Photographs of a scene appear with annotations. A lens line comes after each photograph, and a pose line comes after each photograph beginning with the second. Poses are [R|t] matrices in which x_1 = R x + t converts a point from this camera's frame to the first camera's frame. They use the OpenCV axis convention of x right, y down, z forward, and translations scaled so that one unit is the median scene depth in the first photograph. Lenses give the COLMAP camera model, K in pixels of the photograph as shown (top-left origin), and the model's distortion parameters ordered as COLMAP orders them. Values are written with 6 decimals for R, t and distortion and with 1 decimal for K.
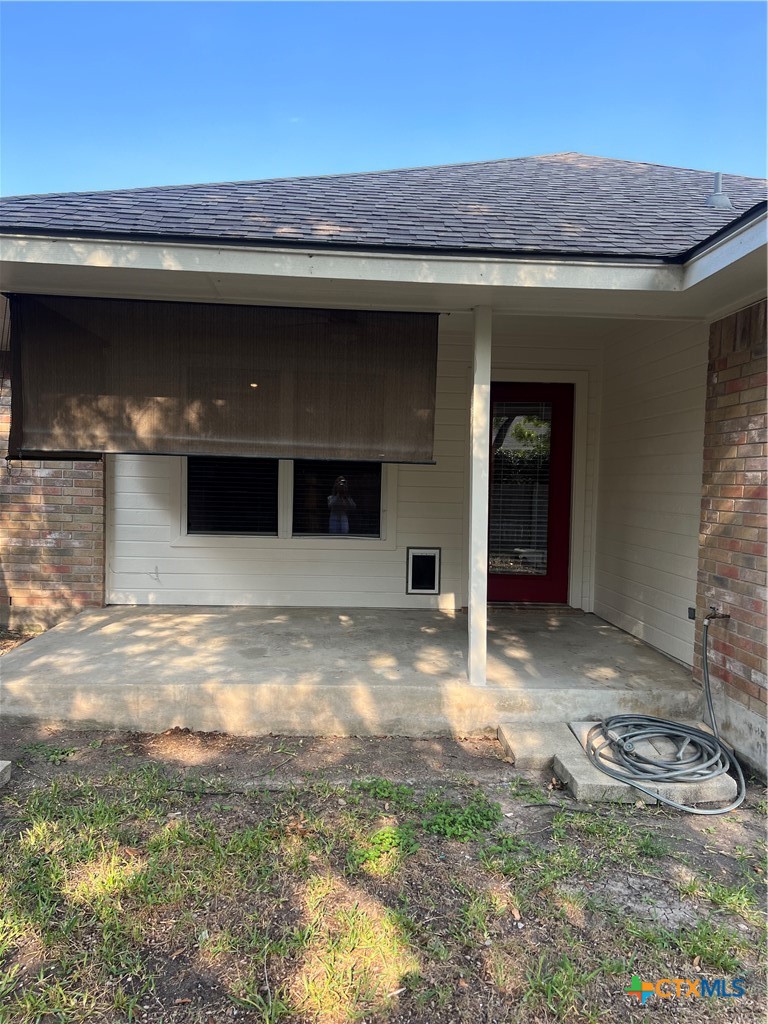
lens RADIAL K [[774.4, 0, 382.1], [0, 774.4, 527.4], [0, 0, 1]] dist [0.033674, -0.003036]
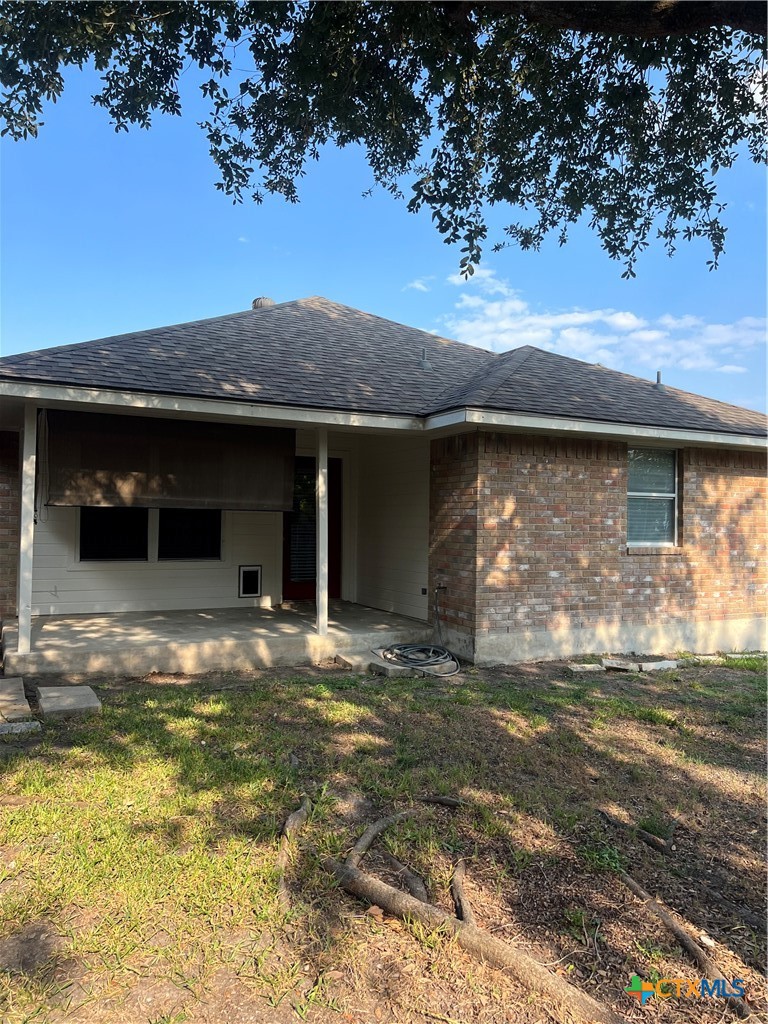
lens RADIAL K [[774.4, 0, 382.1], [0, 774.4, 527.4], [0, 0, 1]] dist [0.033674, -0.003036]
pose [[0.914416, -0.013930, 0.404536, -0.480189], [0.033221, 0.998619, -0.040705, 0.032873], [-0.403410, 0.050660, 0.913616, -0.716942]]
